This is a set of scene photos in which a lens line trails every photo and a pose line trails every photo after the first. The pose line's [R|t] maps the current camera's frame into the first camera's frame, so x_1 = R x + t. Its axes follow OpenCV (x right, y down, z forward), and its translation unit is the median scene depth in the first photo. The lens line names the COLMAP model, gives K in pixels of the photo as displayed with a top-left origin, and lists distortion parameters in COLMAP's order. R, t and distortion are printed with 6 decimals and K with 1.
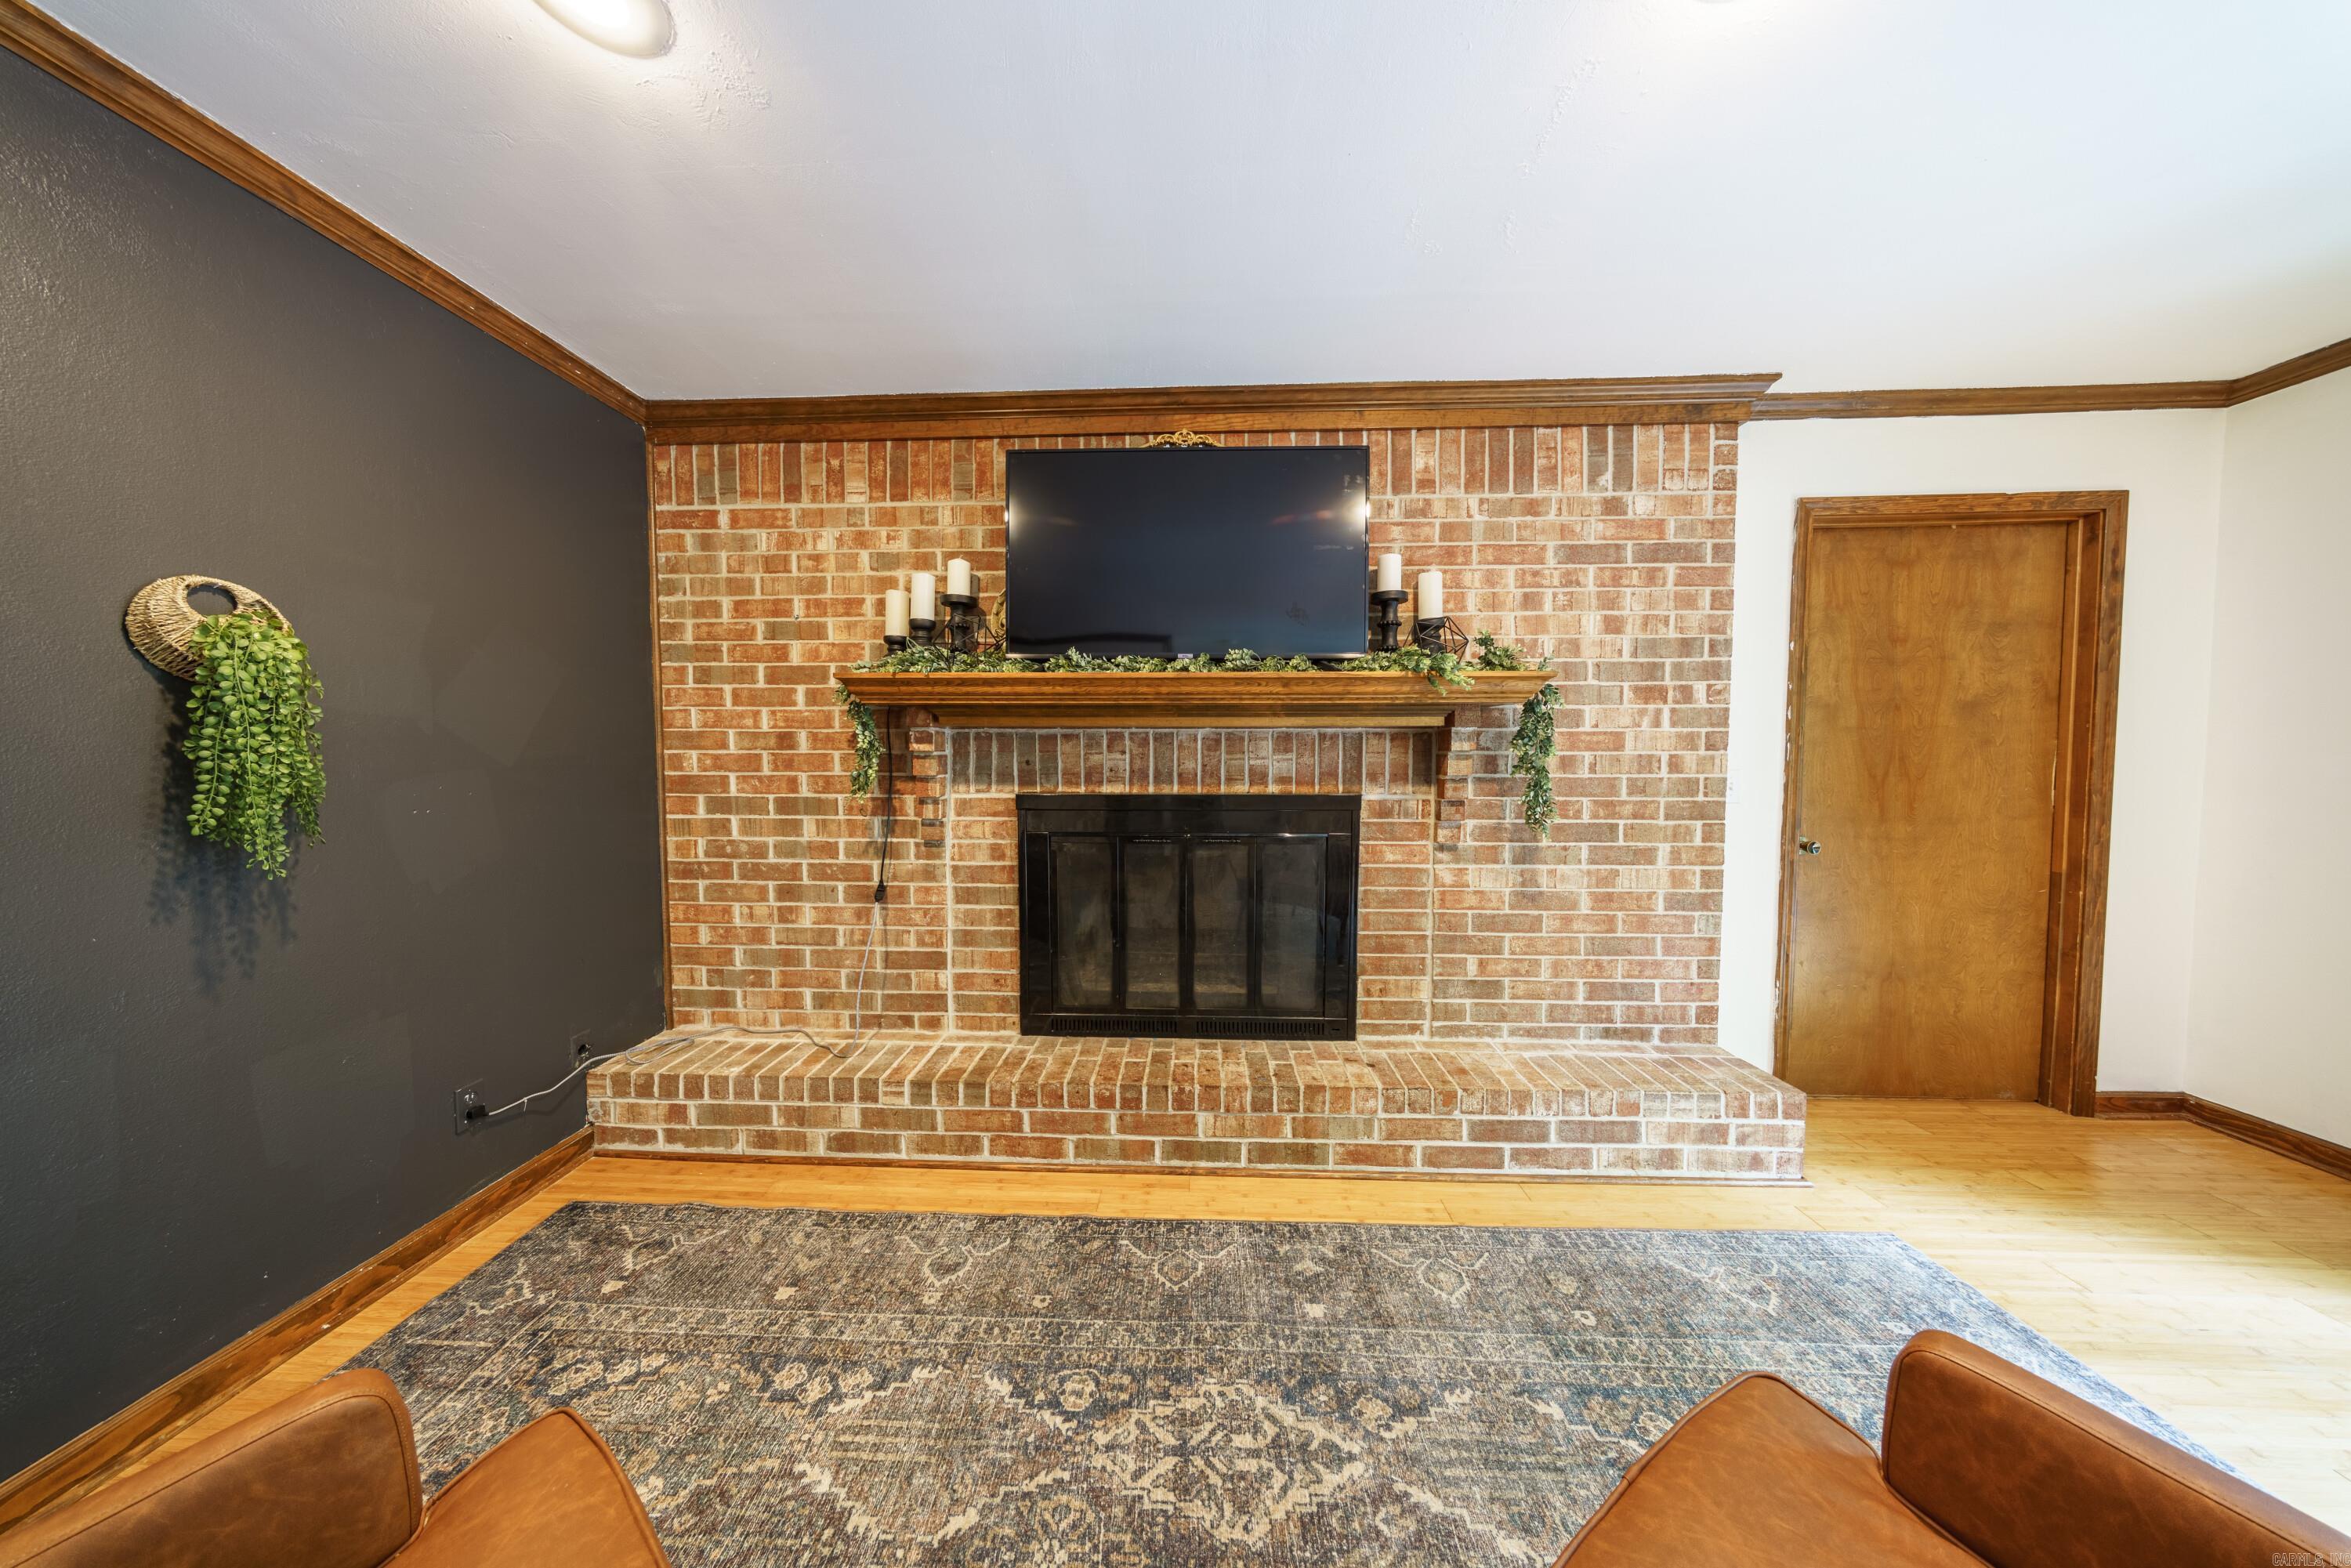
lens RADIAL K [[670.6, 0, 1172.1], [0, 670.6, 784.2], [0, 0, 1]] dist [-0.004990, 0.000157]
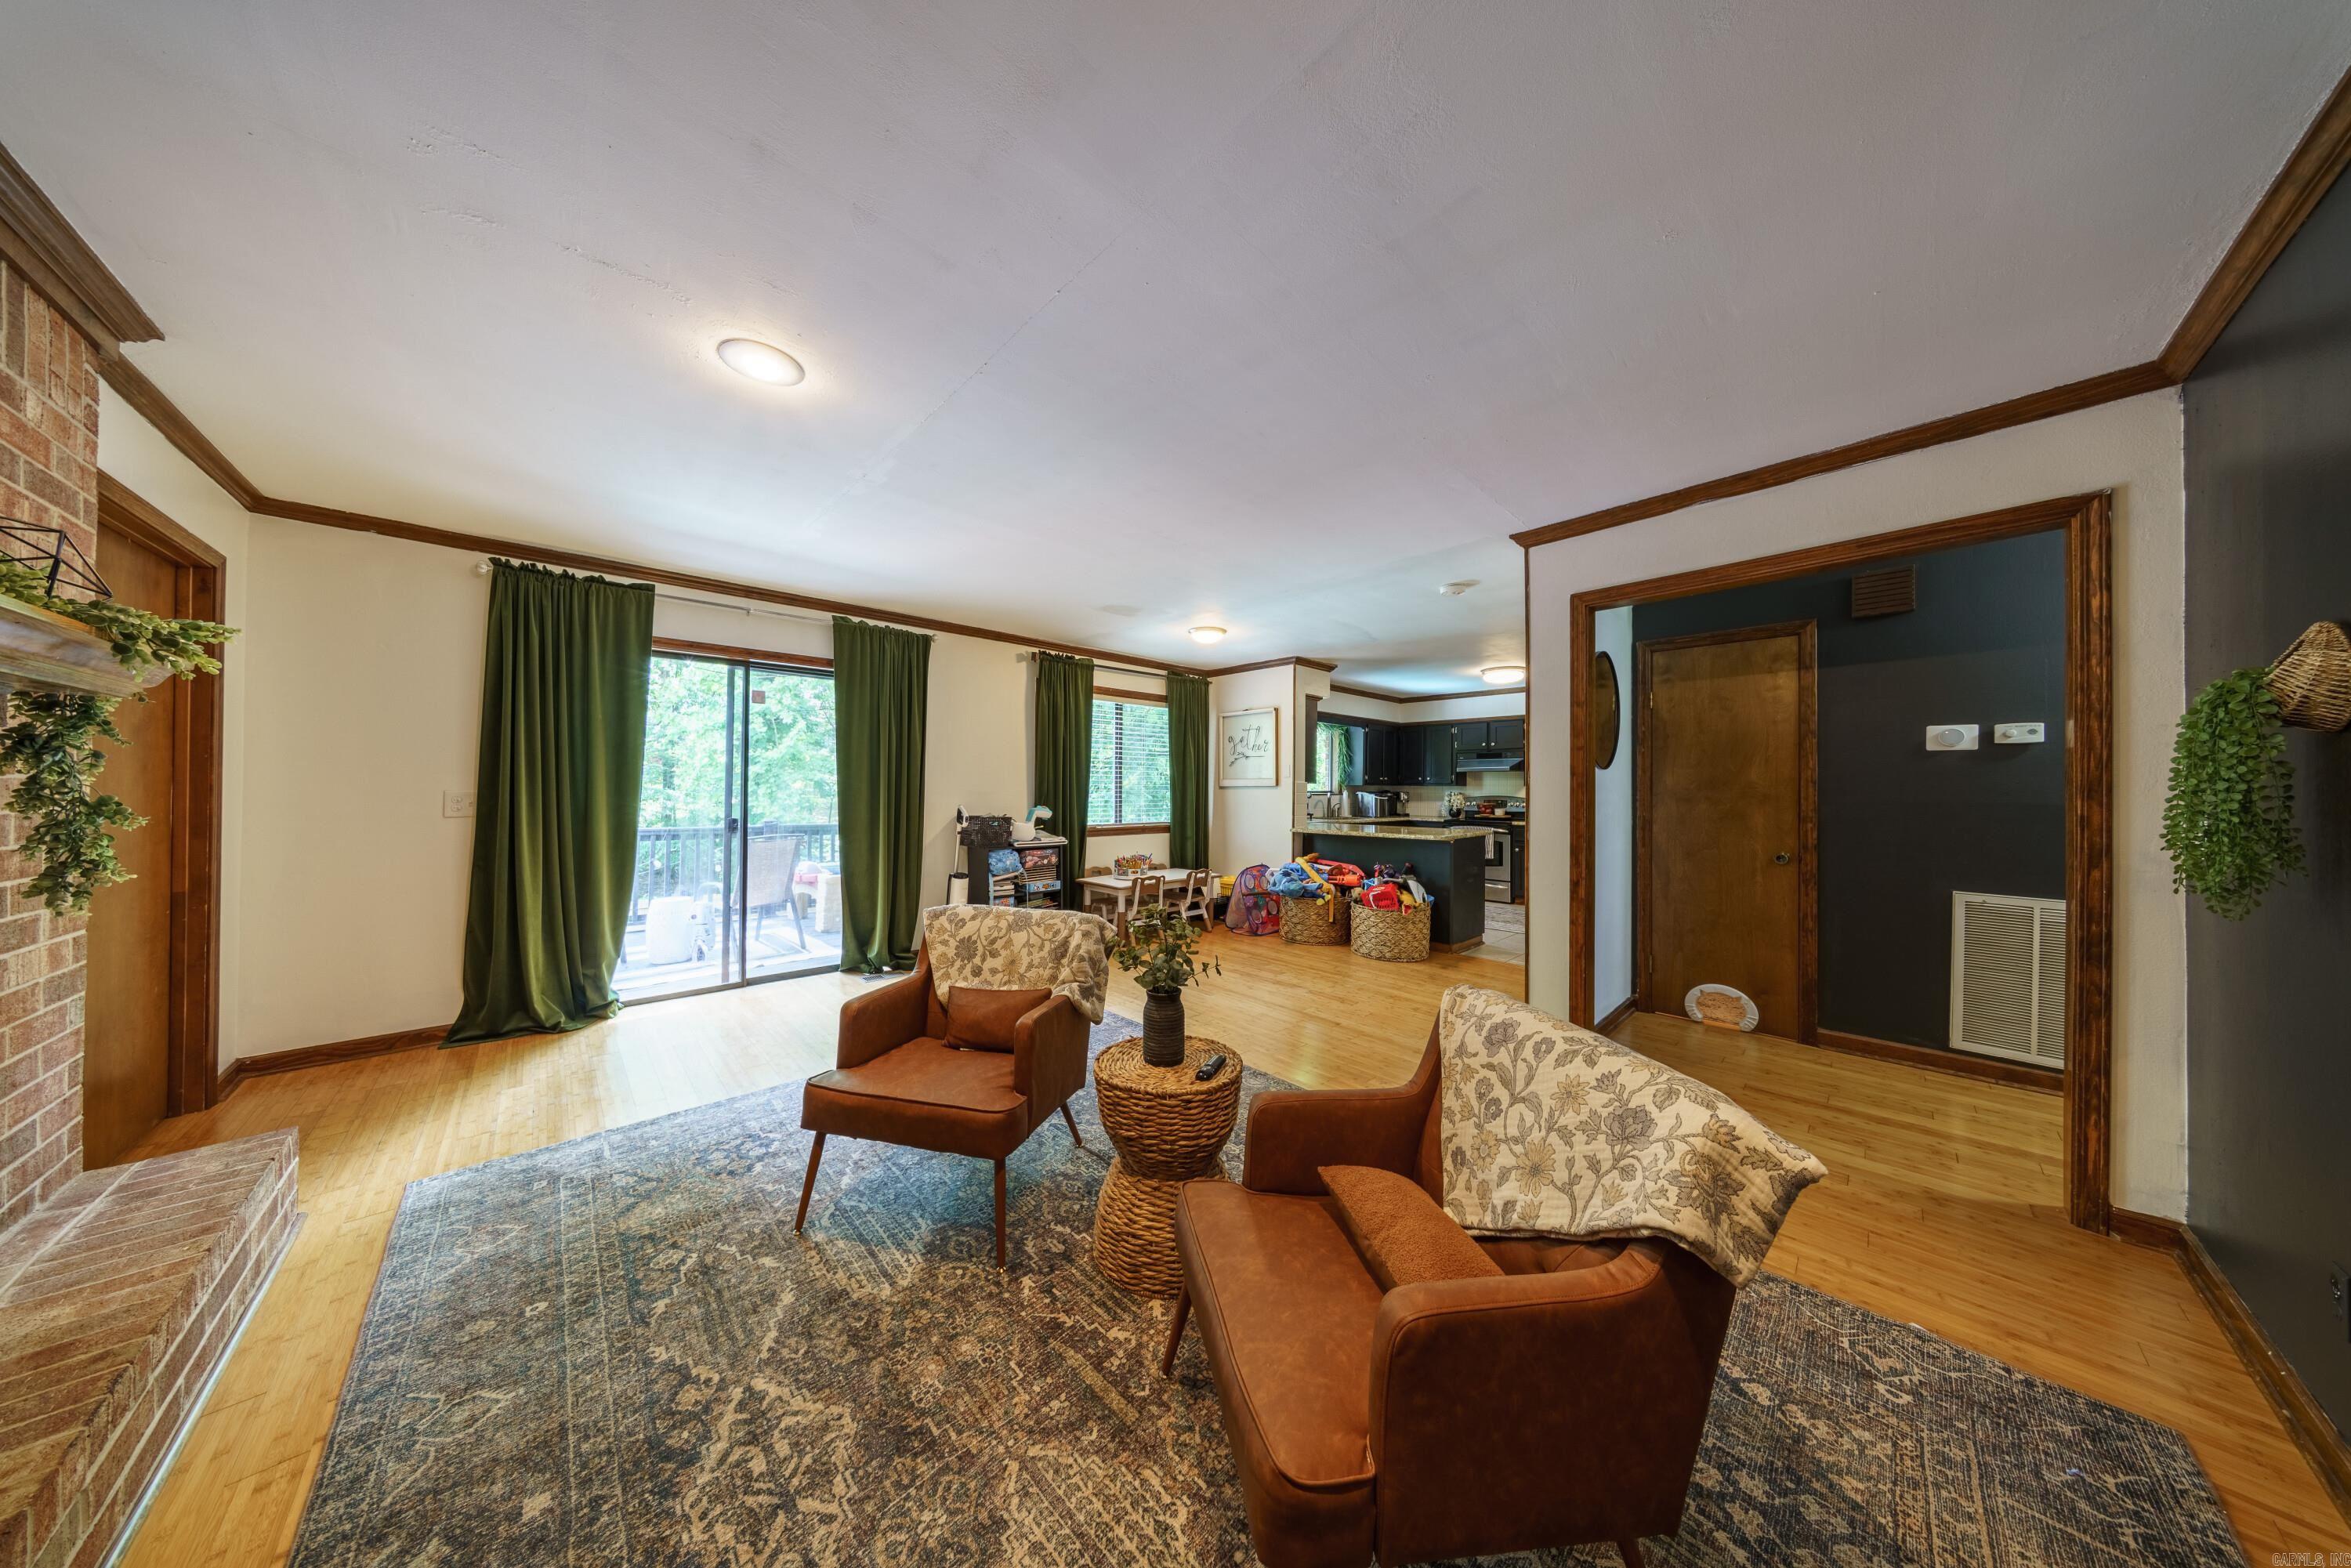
lens RADIAL K [[671.9, 0, 1159.8], [0, 671.9, 785.7], [0, 0, 1]] dist [-0.000373, 0.000081]
pose [[-0.706716, 0.001042, 0.707497, -0.553720], [0.022475, 0.999527, 0.020978, -0.025603], [-0.707140, 0.030727, -0.706405, 0.668135]]
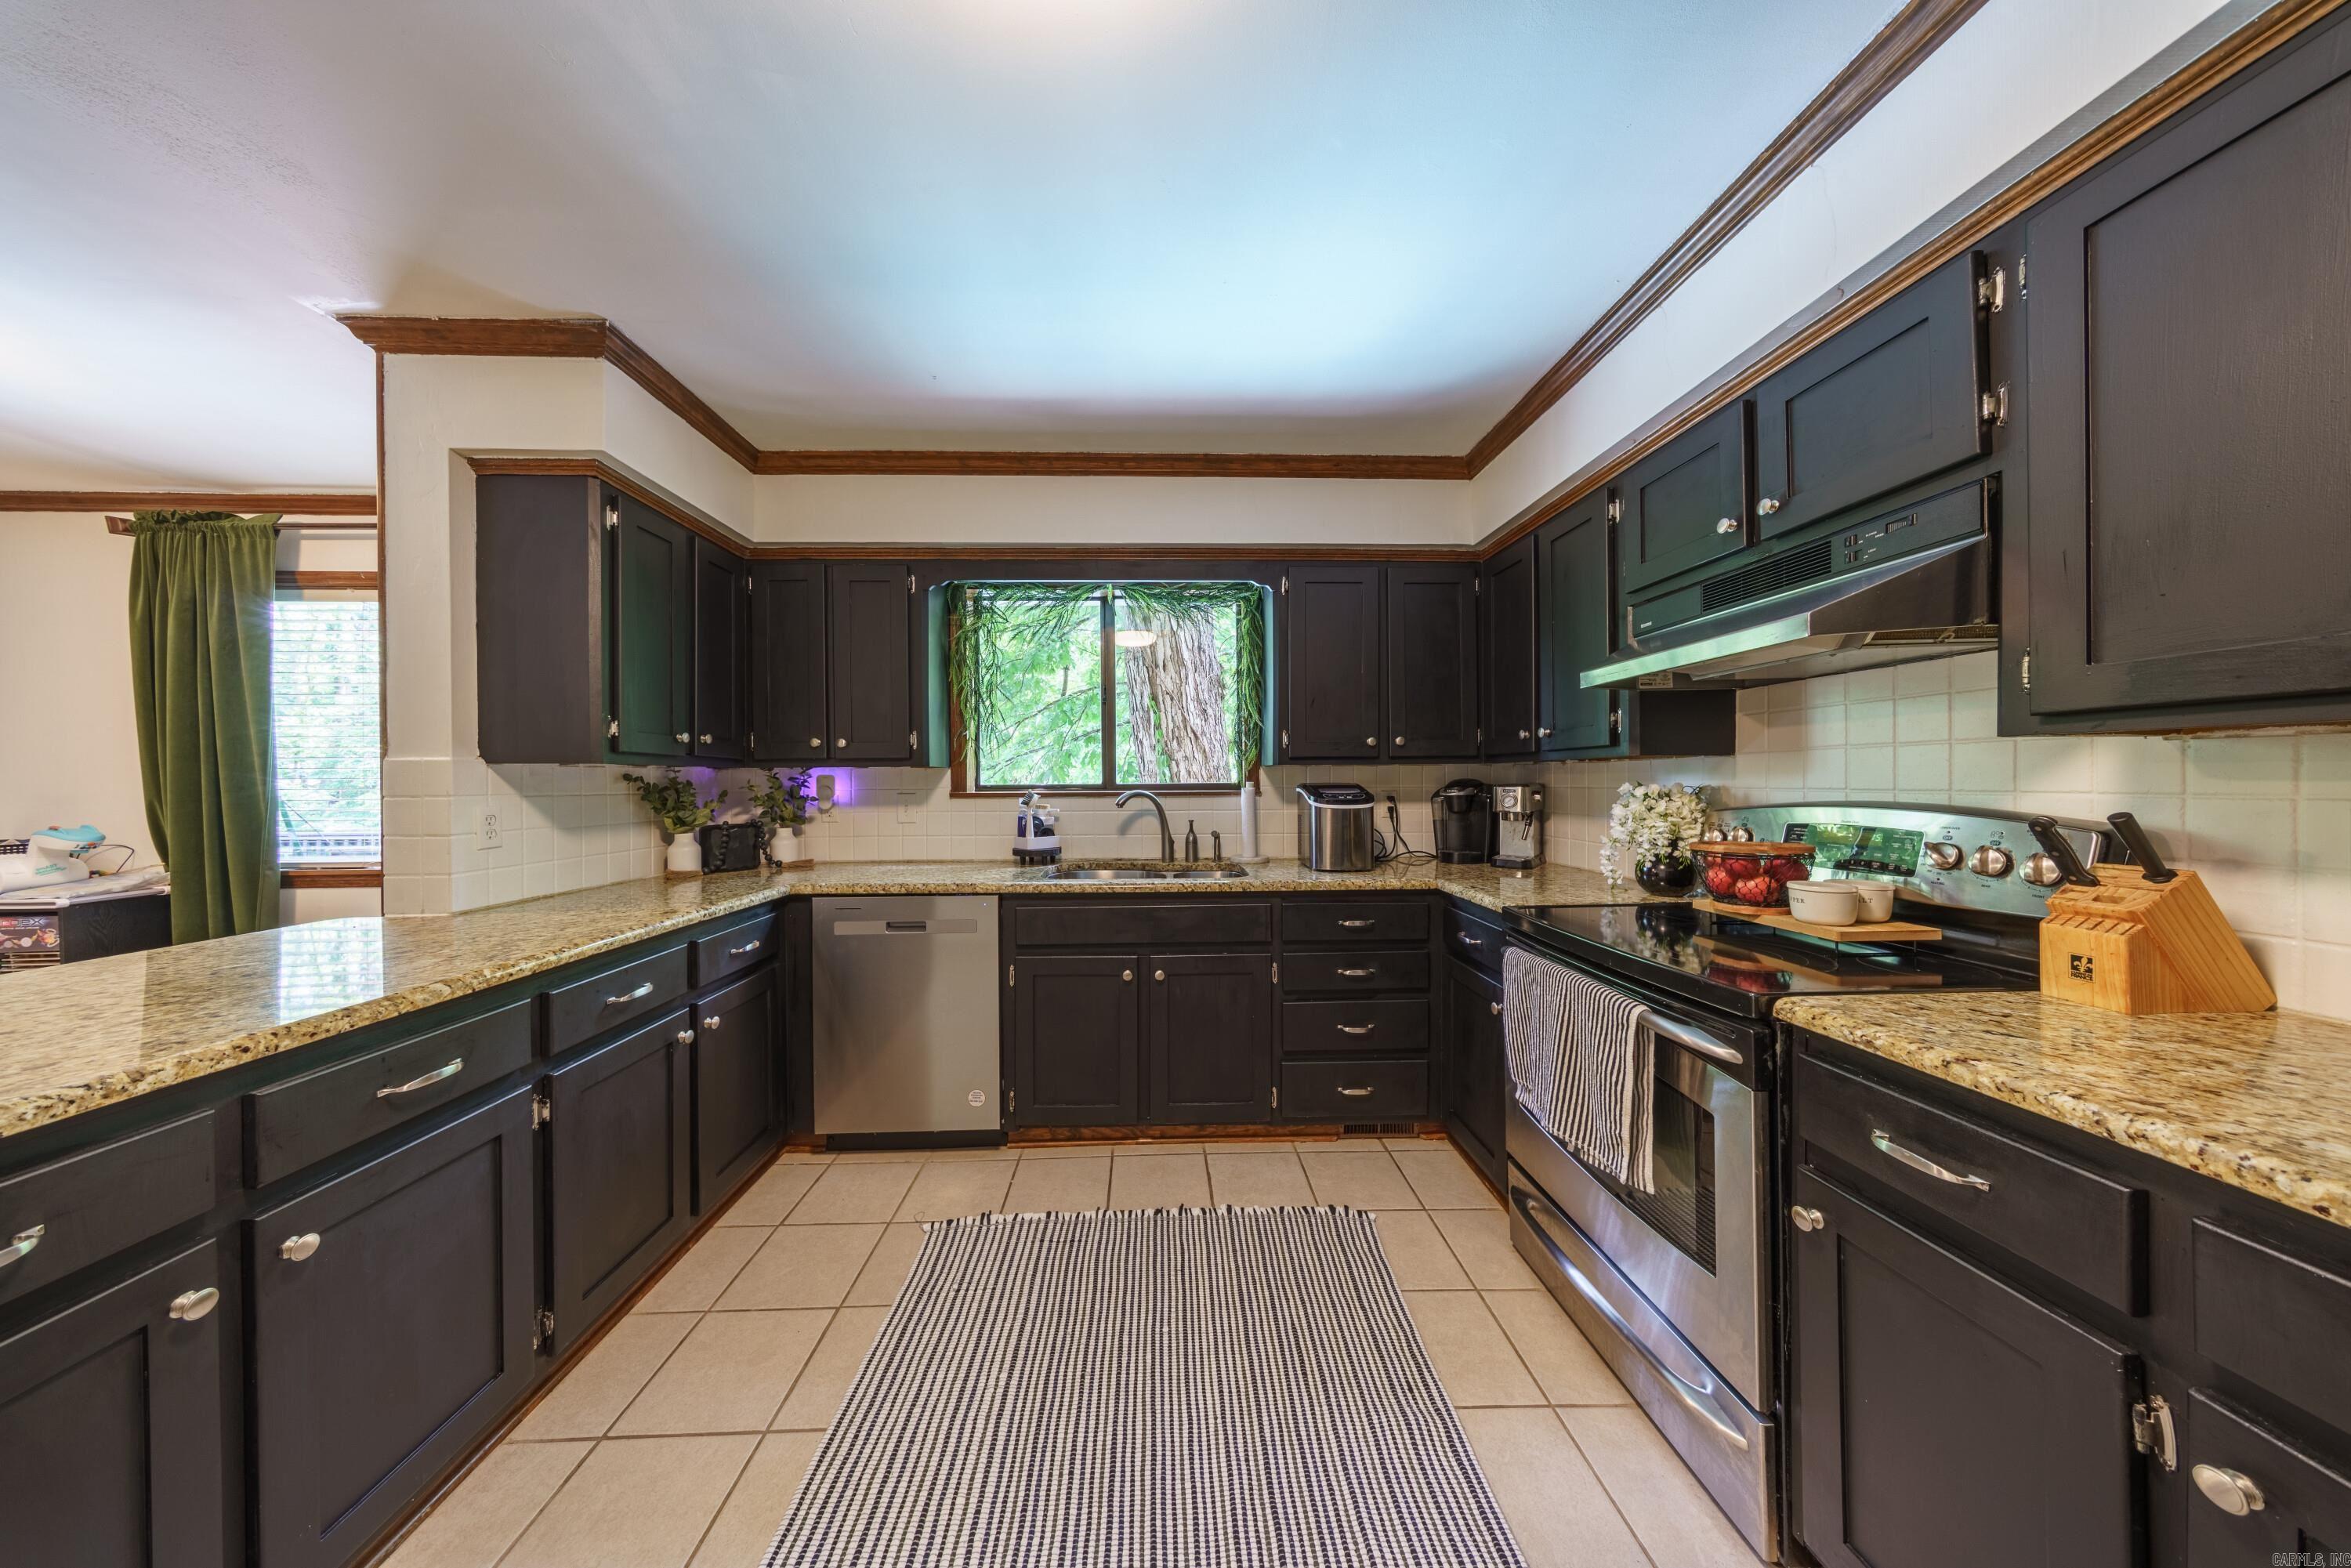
lens RADIAL K [[676.2, 0, 1175.5], [0, 676.2, 784.0], [0, 0, 1]] dist [-0.005604, 0.000112]
pose [[-0.082387, 0.001571, 0.996599, 0.105630], [0.046322, 0.998924, 0.002255, 0.089083], [-0.995523, 0.046350, -0.082371, -2.323339]]
